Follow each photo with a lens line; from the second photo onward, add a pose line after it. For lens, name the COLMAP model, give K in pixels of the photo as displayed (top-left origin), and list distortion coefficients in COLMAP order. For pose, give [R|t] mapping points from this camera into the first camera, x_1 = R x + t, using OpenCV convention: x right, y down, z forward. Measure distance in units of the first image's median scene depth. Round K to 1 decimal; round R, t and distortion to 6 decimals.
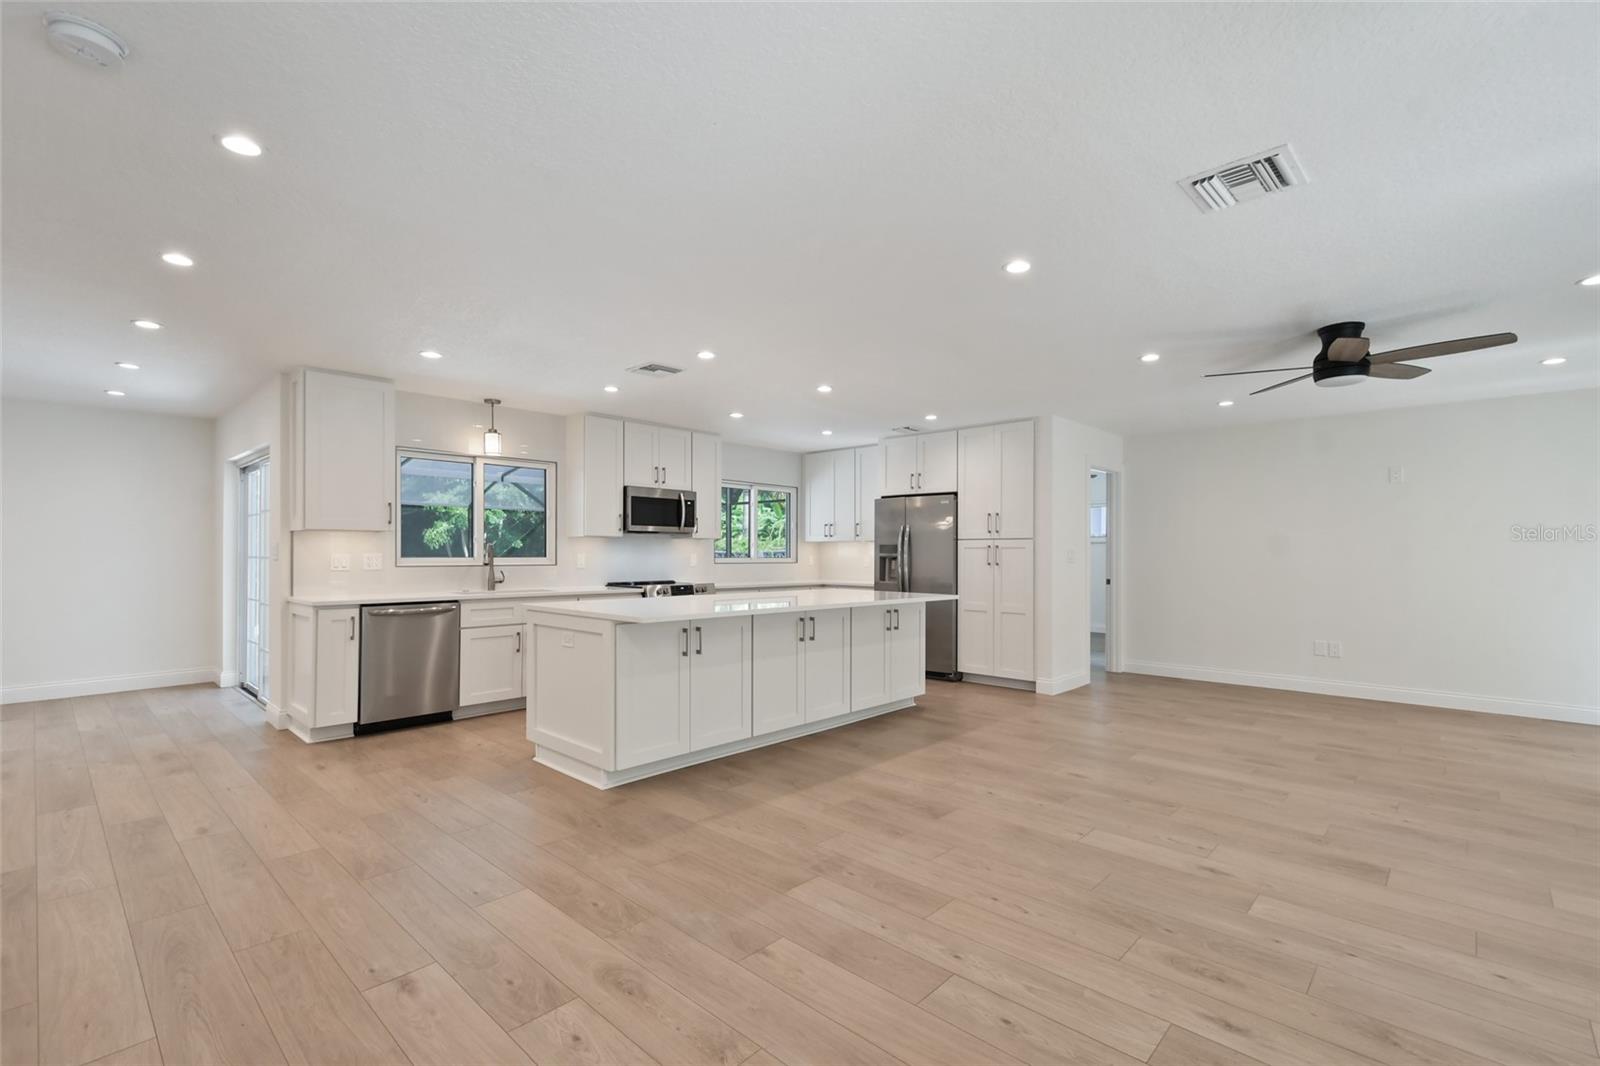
lens RADIAL K [[713.9, 0, 808.2], [0, 713.9, 554.8], [0, 0, 1]] dist [0.013137, -0.002780]
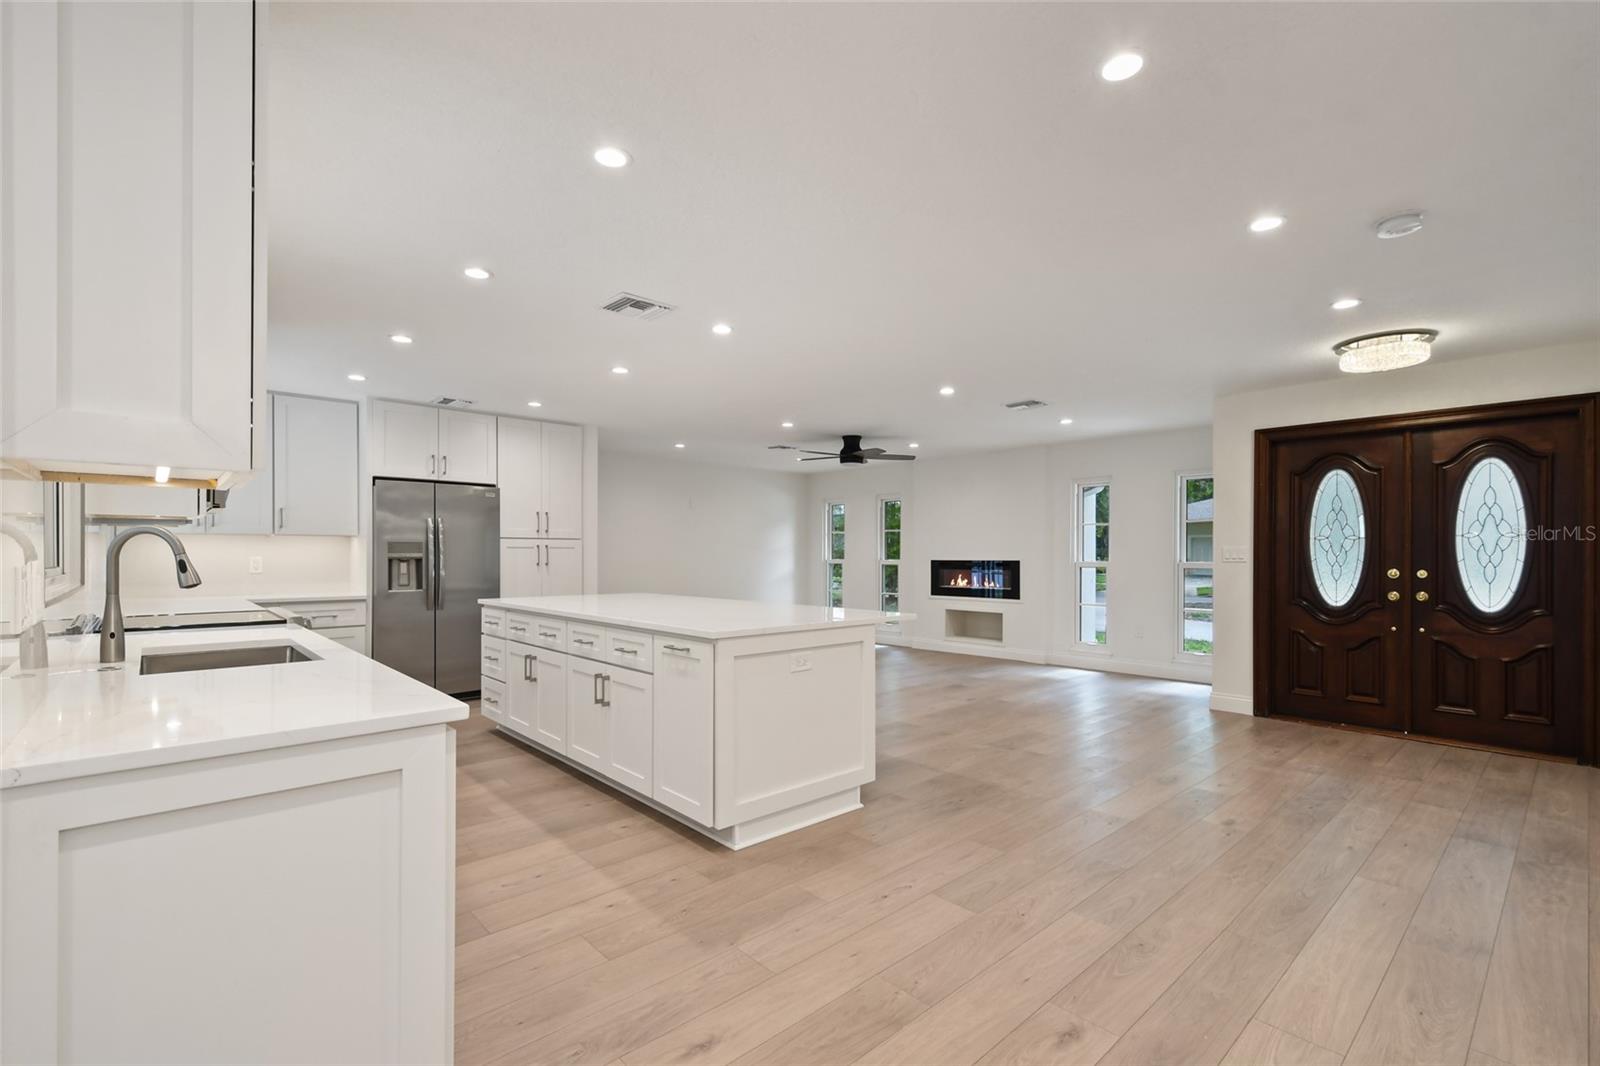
lens RADIAL K [[713.9, 0, 811.4], [0, 713.9, 544.9], [0, 0, 1]] dist [0.013137, -0.002780]
pose [[0.074984, 0.008313, 0.997150, -0.912792], [0.001051, 0.999964, -0.008415, -0.005755], [-0.997184, 0.001679, 0.074972, 0.738277]]
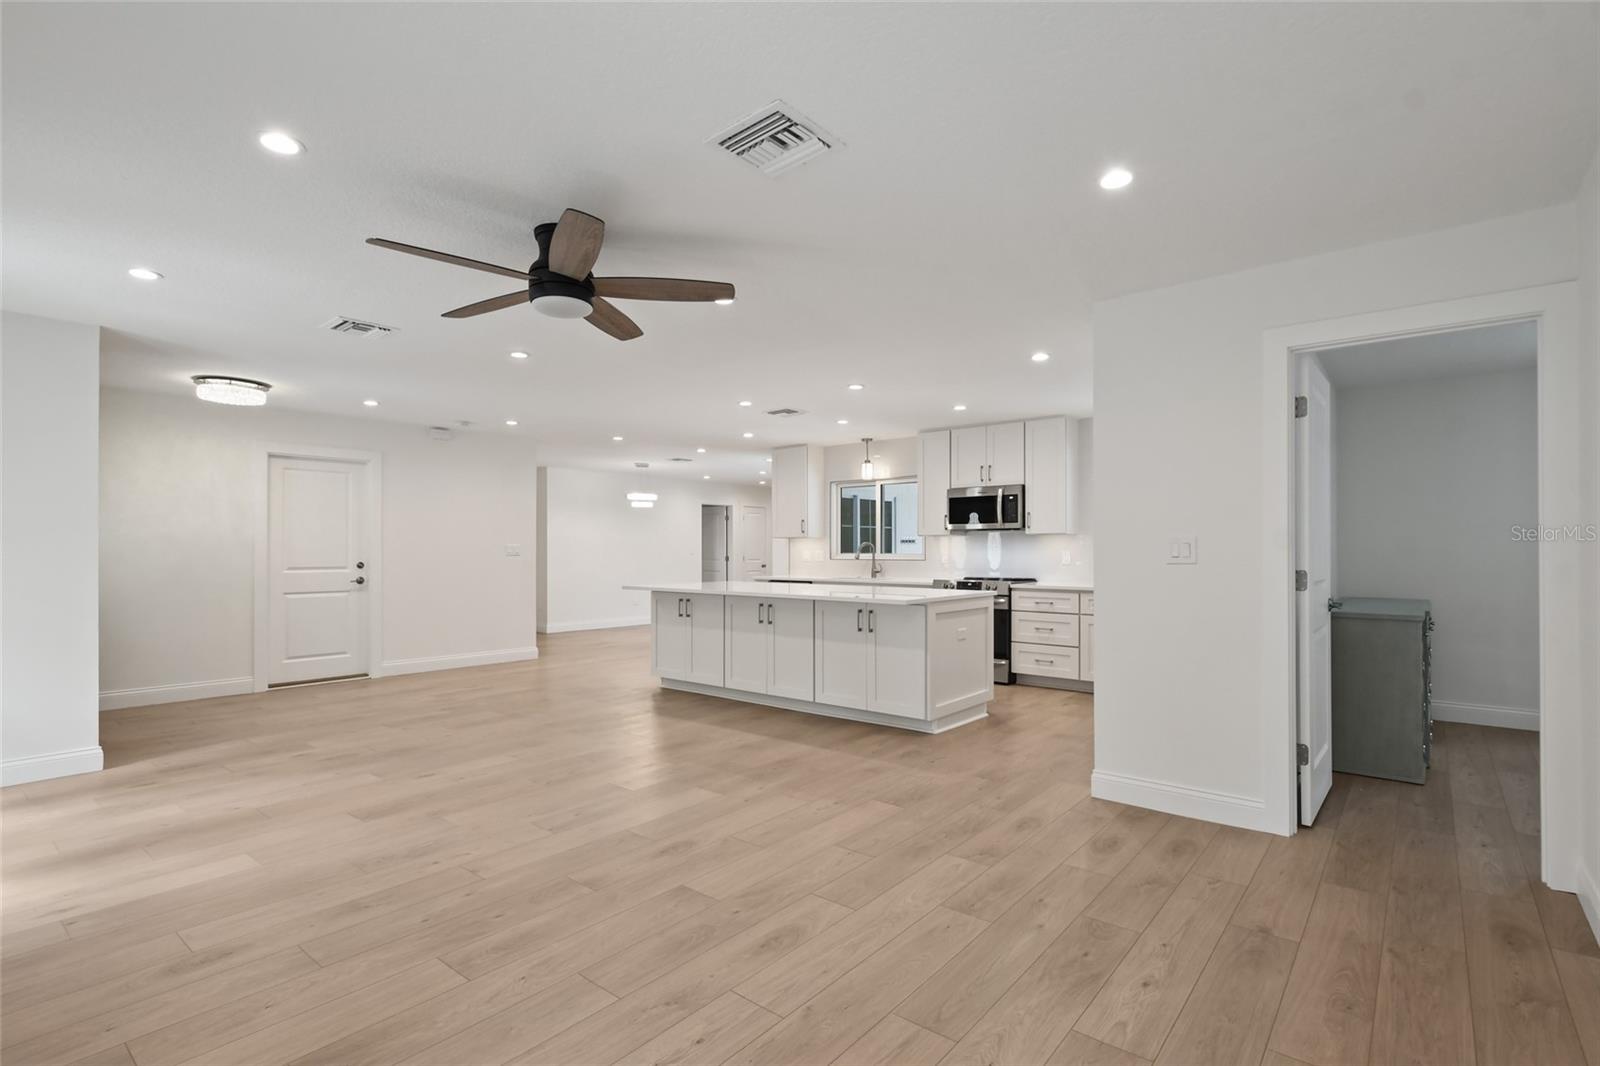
lens RADIAL K [[761.1, 0, 806.2], [0, 761.1, 541.5], [0, 0, 1]] dist [0.009065, -0.003444]
pose [[0.061714, -0.014666, -0.997986, 1.178089], [-0.000667, 0.999891, -0.014735, 0.002624], [0.998094, 0.001575, 0.061698, 0.922649]]
